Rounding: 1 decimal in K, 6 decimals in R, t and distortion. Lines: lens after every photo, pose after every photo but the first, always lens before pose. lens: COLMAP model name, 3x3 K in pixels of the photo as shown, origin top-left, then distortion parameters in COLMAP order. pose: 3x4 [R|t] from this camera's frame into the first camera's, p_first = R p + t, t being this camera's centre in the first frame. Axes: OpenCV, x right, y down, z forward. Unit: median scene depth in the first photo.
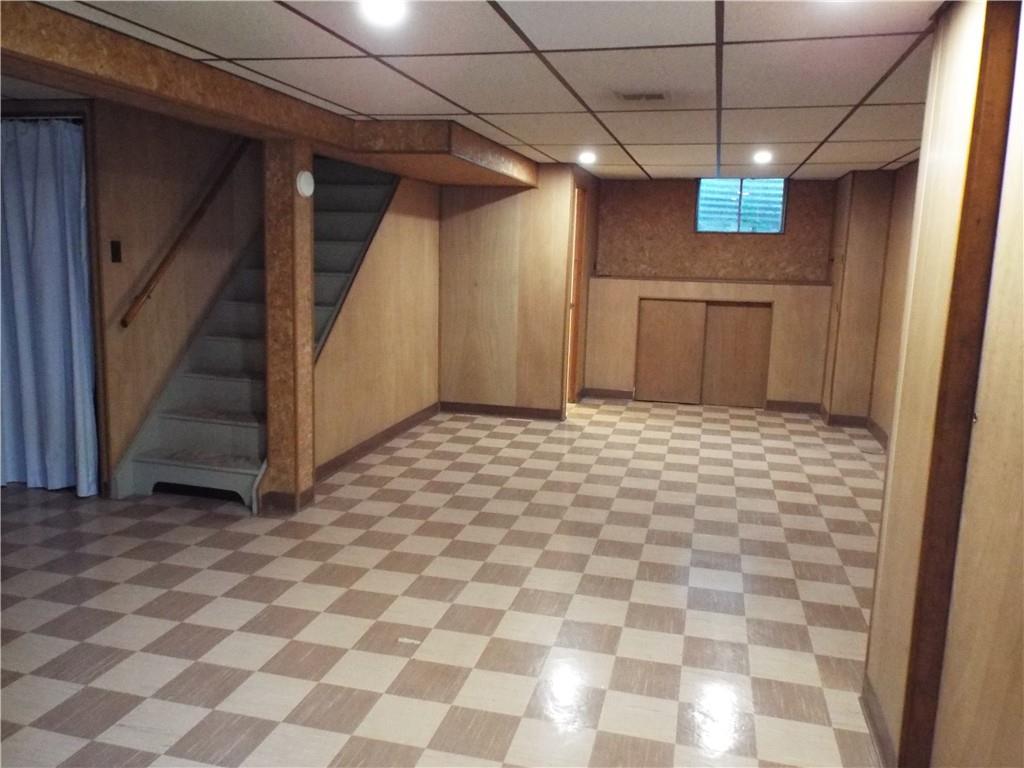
lens RADIAL K [[785.2, 0, 509.0], [0, 785.2, 382.7], [0, 0, 1]] dist [0.009356, 0.009792]
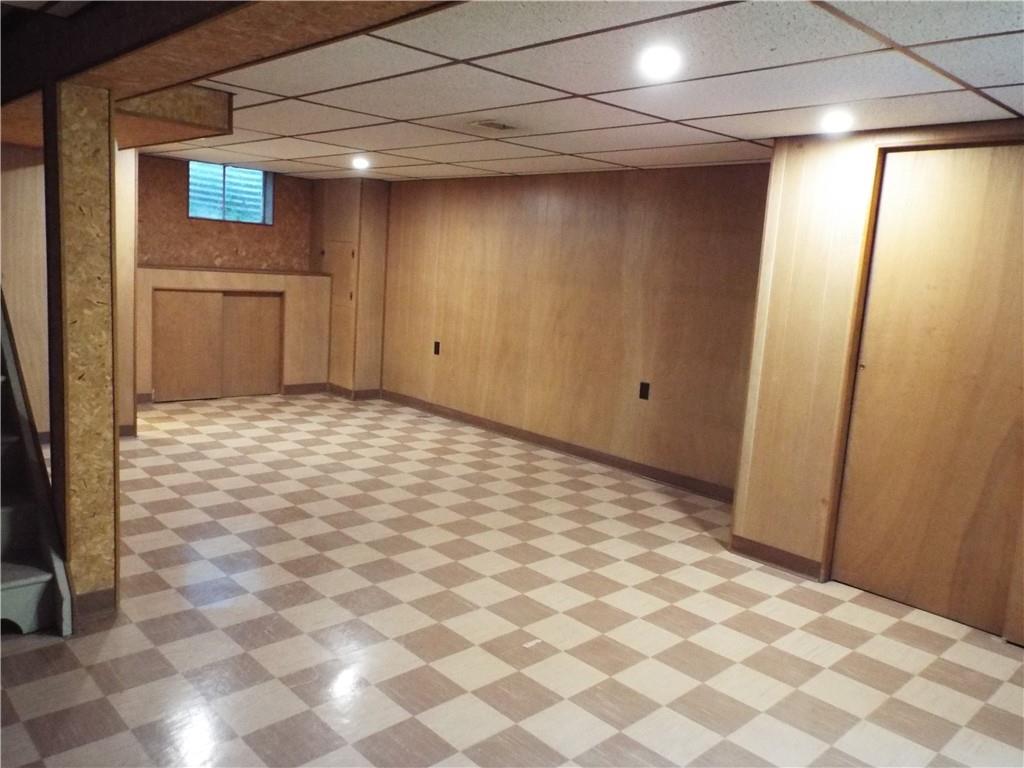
lens RADIAL K [[785.2, 0, 509.0], [0, 785.2, 382.7], [0, 0, 1]] dist [0.009356, 0.009792]
pose [[0.531698, -0.116130, 0.838935, -0.401182], [0.087810, 0.992775, 0.081773, -0.041730], [-0.842370, 0.030189, 0.538054, 0.187699]]
